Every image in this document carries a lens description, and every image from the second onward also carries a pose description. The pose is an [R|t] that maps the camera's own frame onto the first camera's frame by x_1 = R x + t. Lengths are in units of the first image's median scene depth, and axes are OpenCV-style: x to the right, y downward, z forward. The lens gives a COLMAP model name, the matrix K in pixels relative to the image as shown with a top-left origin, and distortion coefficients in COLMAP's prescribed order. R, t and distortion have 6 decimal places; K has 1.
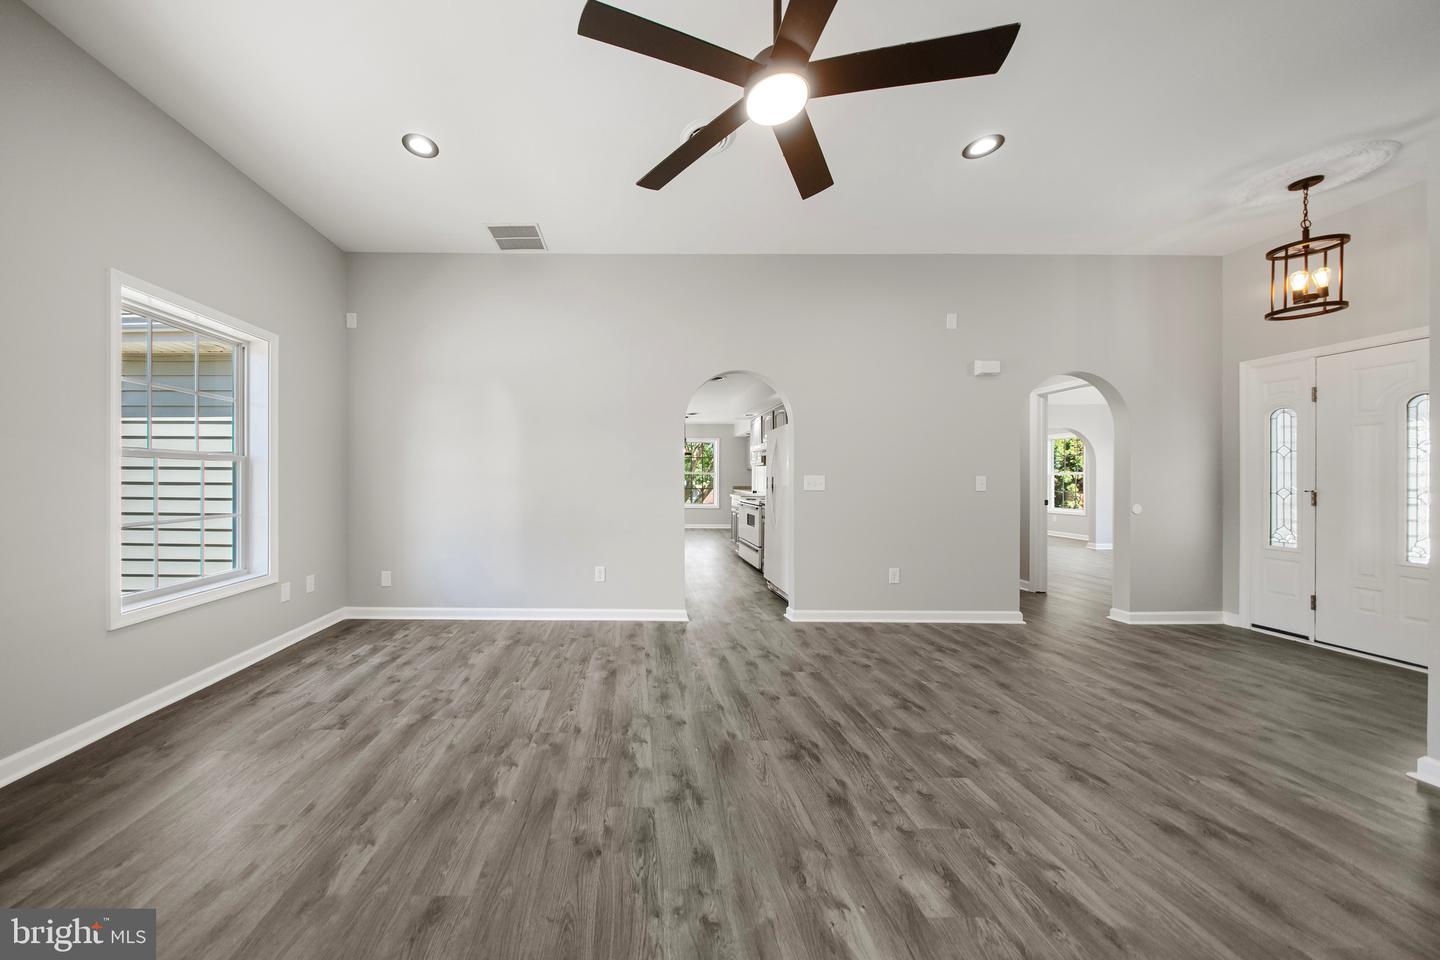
lens RADIAL K [[429.8, 0, 711.4], [0, 429.8, 484.5], [0, 0, 1]] dist [-0.005241, -0.000567]
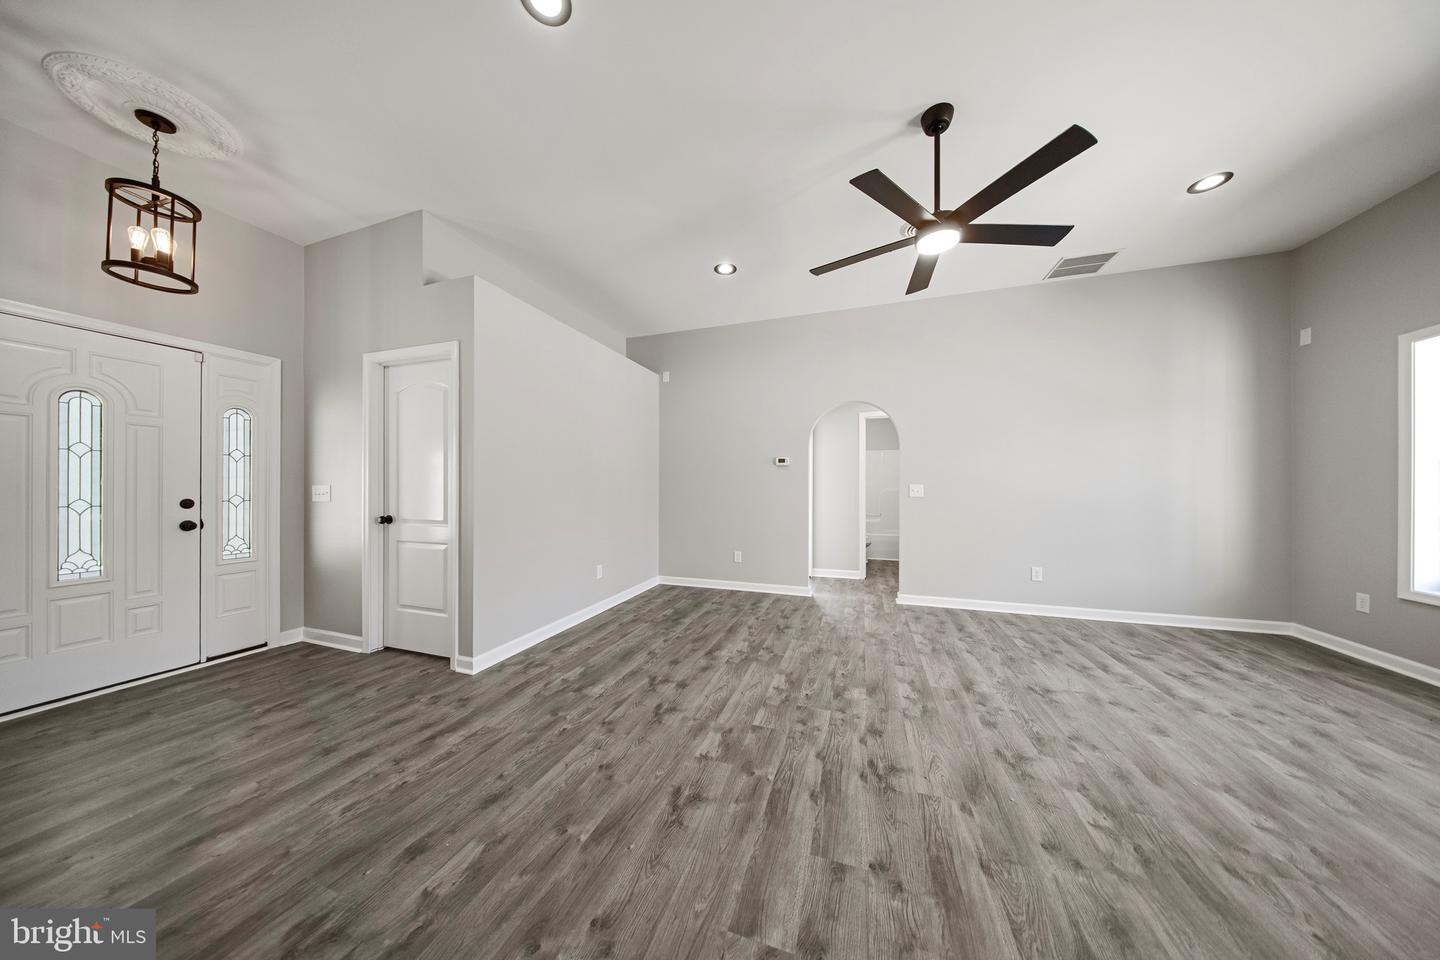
lens RADIAL K [[429.8, 0, 721.8], [0, 429.8, 477.0], [0, 0, 1]] dist [-0.005241, -0.000567]
pose [[-0.884012, 0.006930, 0.467413, 0.073782], [0.005893, 0.999976, -0.003680, -0.037102], [-0.467427, -0.000499, -0.884032, 1.938352]]
